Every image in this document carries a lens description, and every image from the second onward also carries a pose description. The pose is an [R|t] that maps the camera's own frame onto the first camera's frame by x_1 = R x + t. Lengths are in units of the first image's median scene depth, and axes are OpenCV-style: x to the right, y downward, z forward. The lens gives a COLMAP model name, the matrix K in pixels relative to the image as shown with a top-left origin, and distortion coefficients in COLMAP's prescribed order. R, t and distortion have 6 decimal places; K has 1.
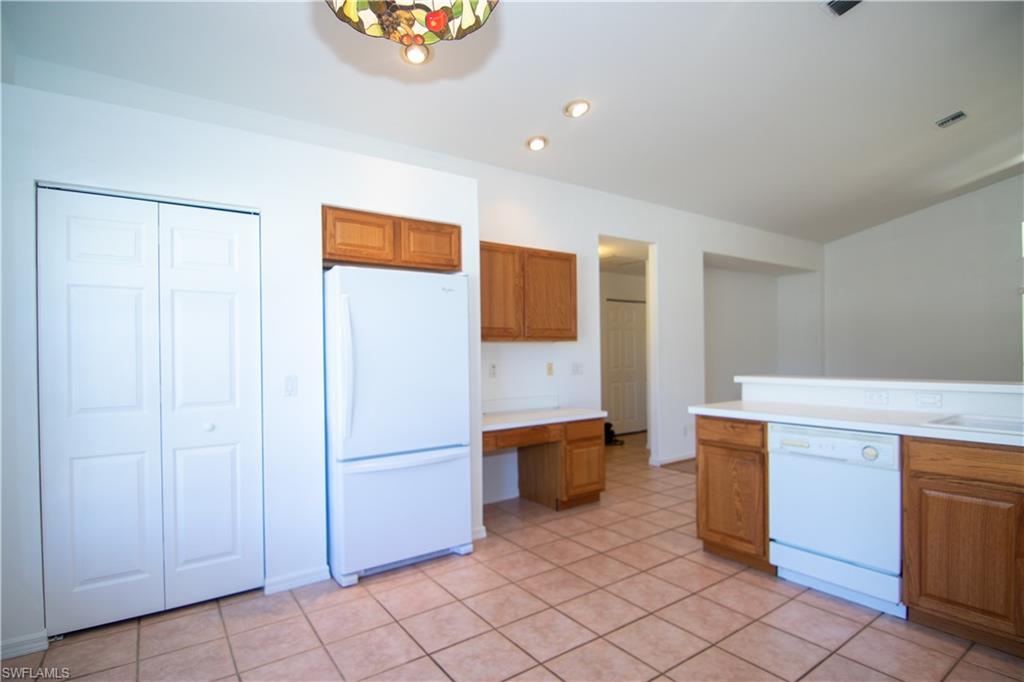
lens RADIAL K [[517.2, 0, 511.3], [0, 517.2, 356.2], [0, 0, 1]] dist [-0.000114, -0.013959]
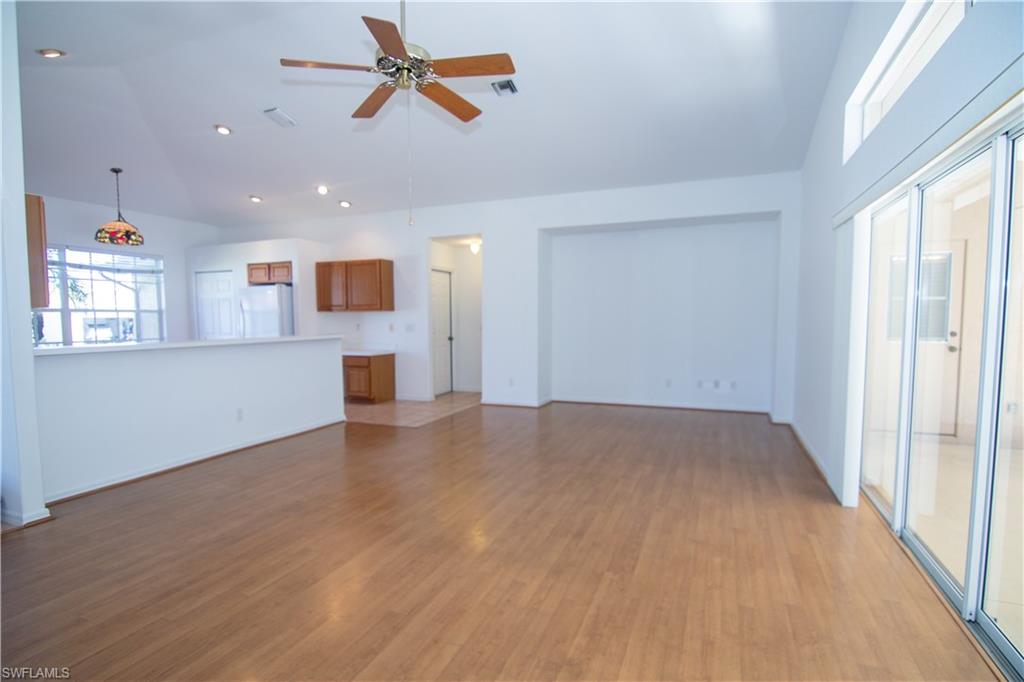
lens RADIAL K [[517.2, 0, 511.3], [0, 517.2, 356.2], [0, 0, 1]] dist [-0.000114, -0.013959]
pose [[0.543155, 0.074873, -0.836287, 2.357477], [-0.004376, 0.996255, 0.086353, -0.040564], [0.839621, -0.043244, 0.541449, 0.576979]]
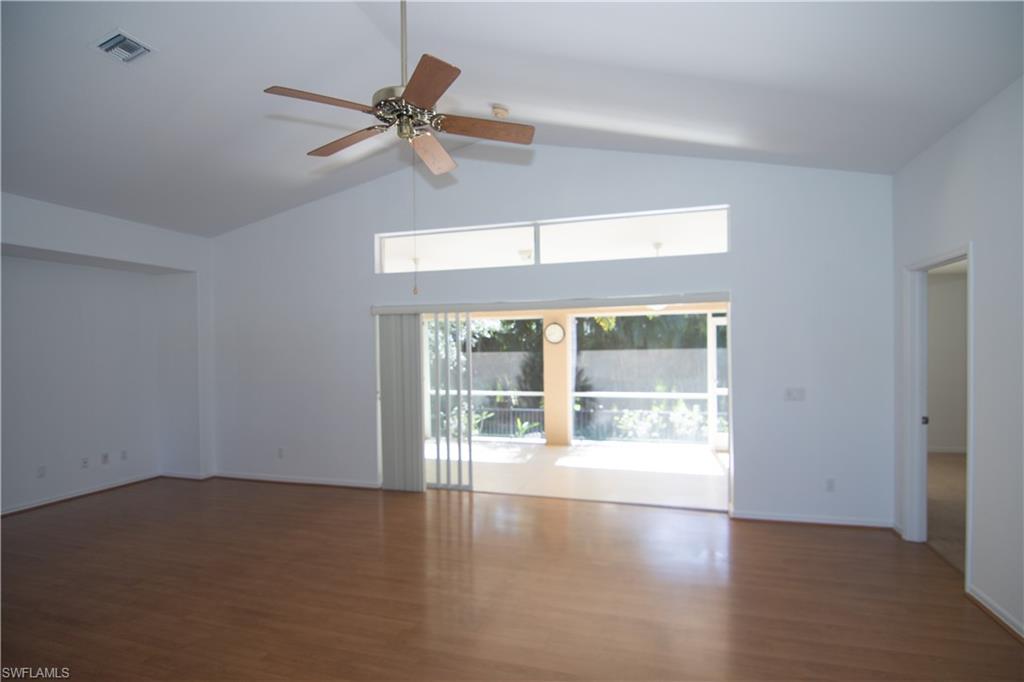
lens RADIAL K [[517.2, 0, 511.3], [0, 517.2, 356.2], [0, 0, 1]] dist [-0.000114, -0.013959]
pose [[0.795070, -0.005752, 0.606491, 1.147317], [0.002733, 0.999979, 0.005902, -0.096389], [-0.606512, -0.003035, 0.795069, 0.212713]]
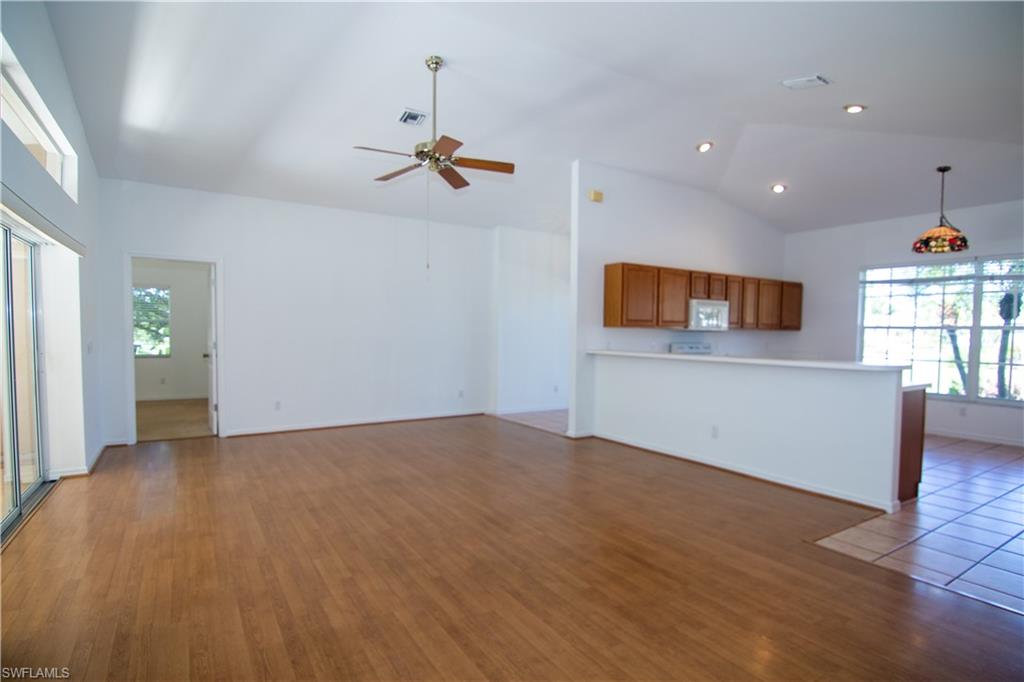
lens RADIAL K [[517.2, 0, 511.3], [0, 517.2, 356.2], [0, 0, 1]] dist [-0.000114, -0.013959]
pose [[-0.998827, 0.002619, 0.048355, 1.244159], [0.004973, 0.998805, 0.048622, -0.033827], [-0.048170, 0.048806, -0.997646, 2.172714]]
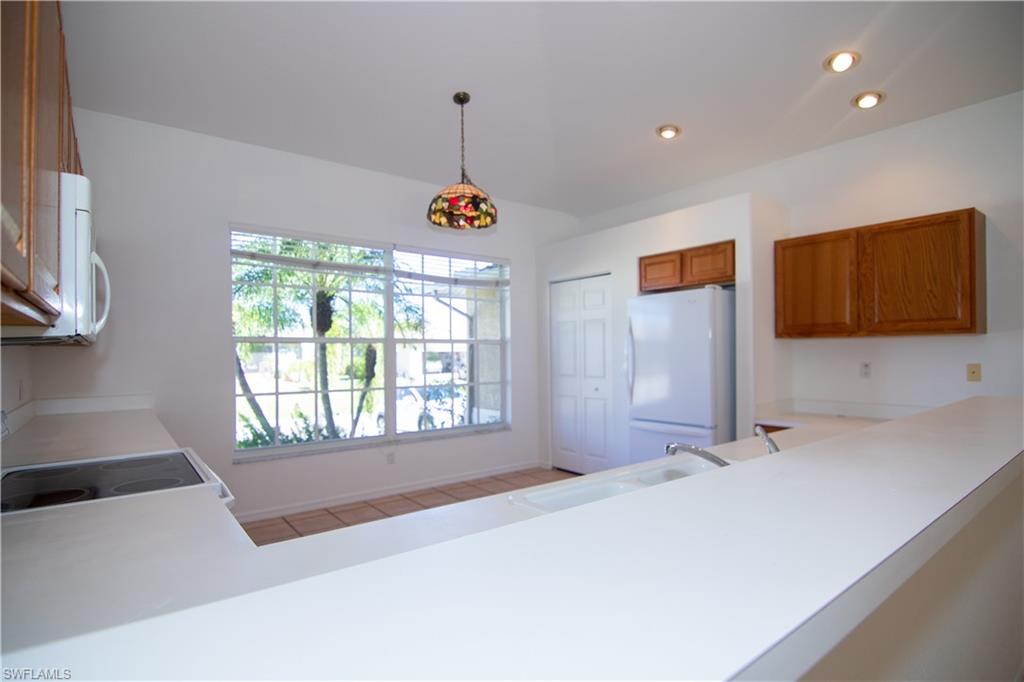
lens RADIAL K [[517.2, 0, 511.3], [0, 517.2, 356.2], [0, 0, 1]] dist [-0.000114, -0.013959]
pose [[0.047989, 0.021510, -0.998616, 1.042870], [0.007248, 0.999734, 0.021882, -0.024328], [0.998822, -0.008288, 0.047820, 0.457098]]
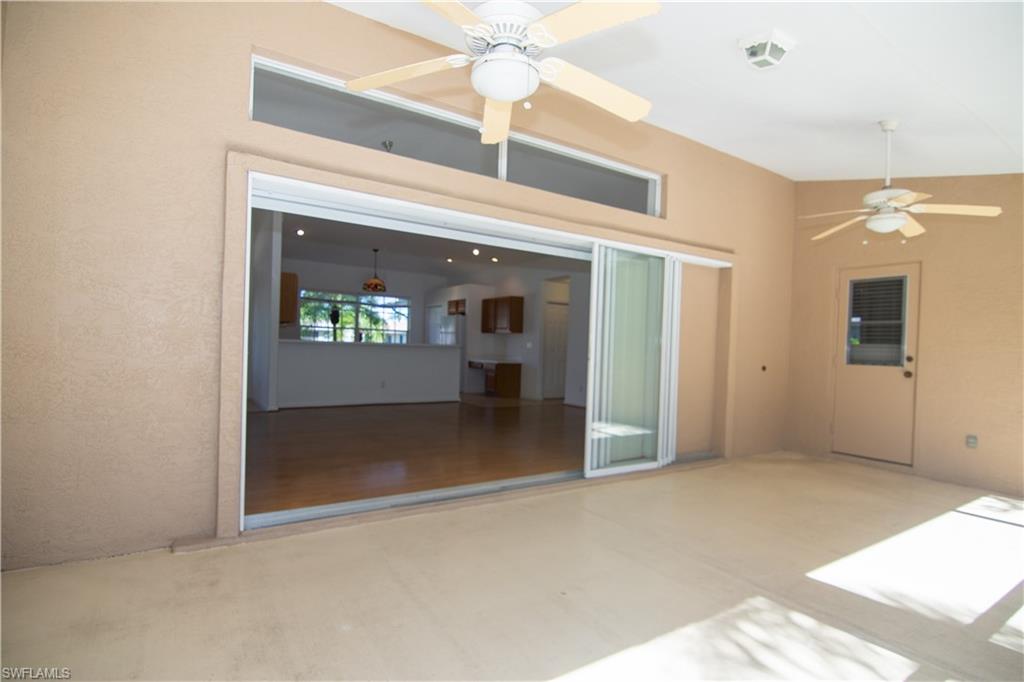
lens RADIAL K [[517.2, 0, 511.3], [0, 517.2, 356.2], [0, 0, 1]] dist [-0.000114, -0.013959]
pose [[-0.032499, 0.031343, -0.998980, 3.319985], [-0.032492, 0.998947, 0.032399, 0.002212], [0.998943, 0.033512, -0.031447, 1.432755]]
